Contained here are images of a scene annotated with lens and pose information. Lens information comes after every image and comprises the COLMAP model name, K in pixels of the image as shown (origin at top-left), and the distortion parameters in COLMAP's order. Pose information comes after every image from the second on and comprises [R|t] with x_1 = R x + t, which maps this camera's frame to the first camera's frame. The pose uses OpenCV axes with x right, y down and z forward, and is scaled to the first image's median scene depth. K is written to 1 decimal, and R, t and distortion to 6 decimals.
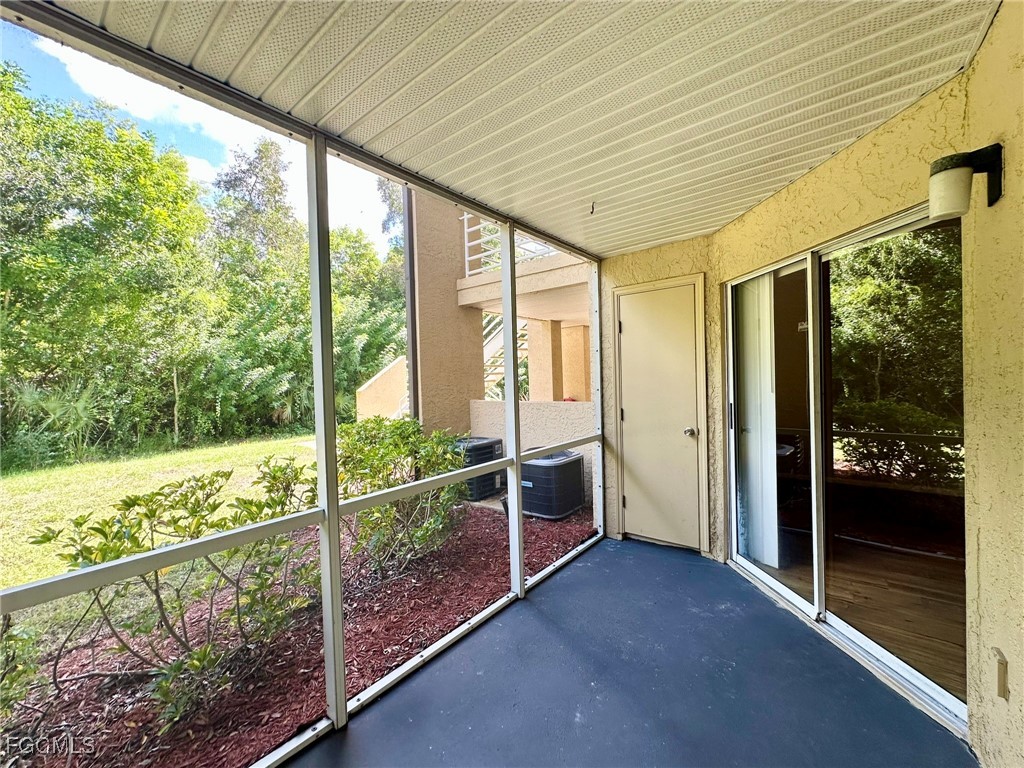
lens RADIAL K [[410.2, 0, 512.0], [0, 410.2, 384.0], [0, 0, 1]] dist [-0.002074, -0.000043]
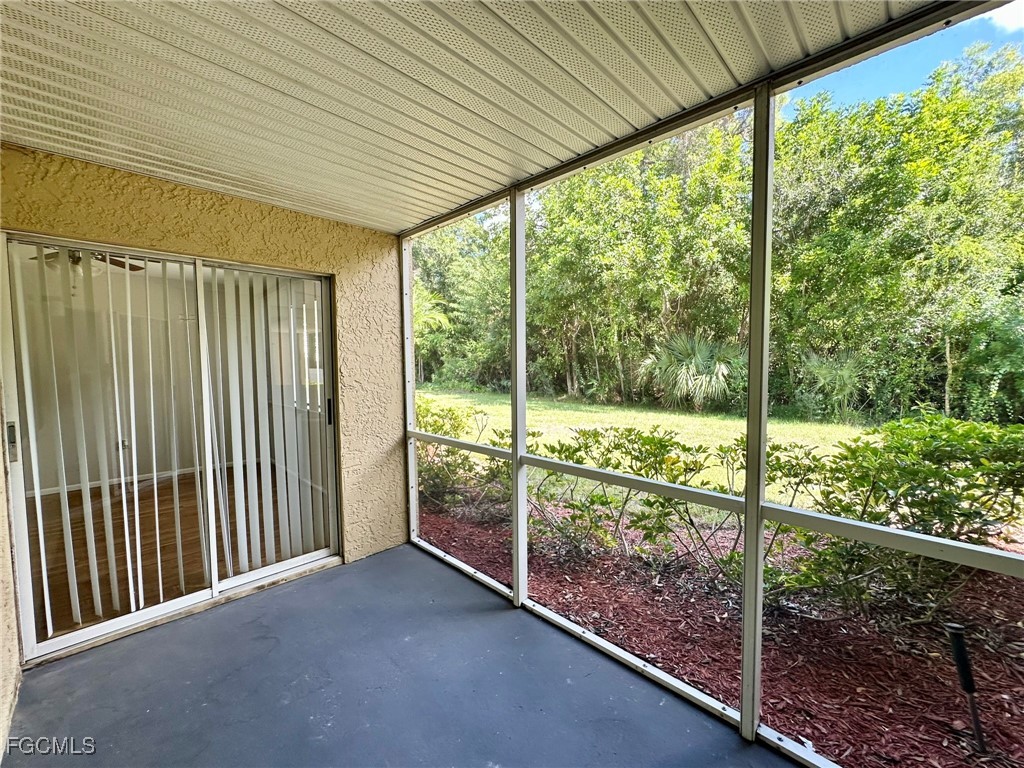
lens RADIAL K [[410.2, 0, 512.0], [0, 410.2, 384.0], [0, 0, 1]] dist [-0.002074, -0.000043]
pose [[-0.100145, 0.086529, -0.991203, 0.169069], [-0.002249, 0.996189, 0.087192, -0.015710], [0.994970, 0.010961, -0.099569, 0.192299]]
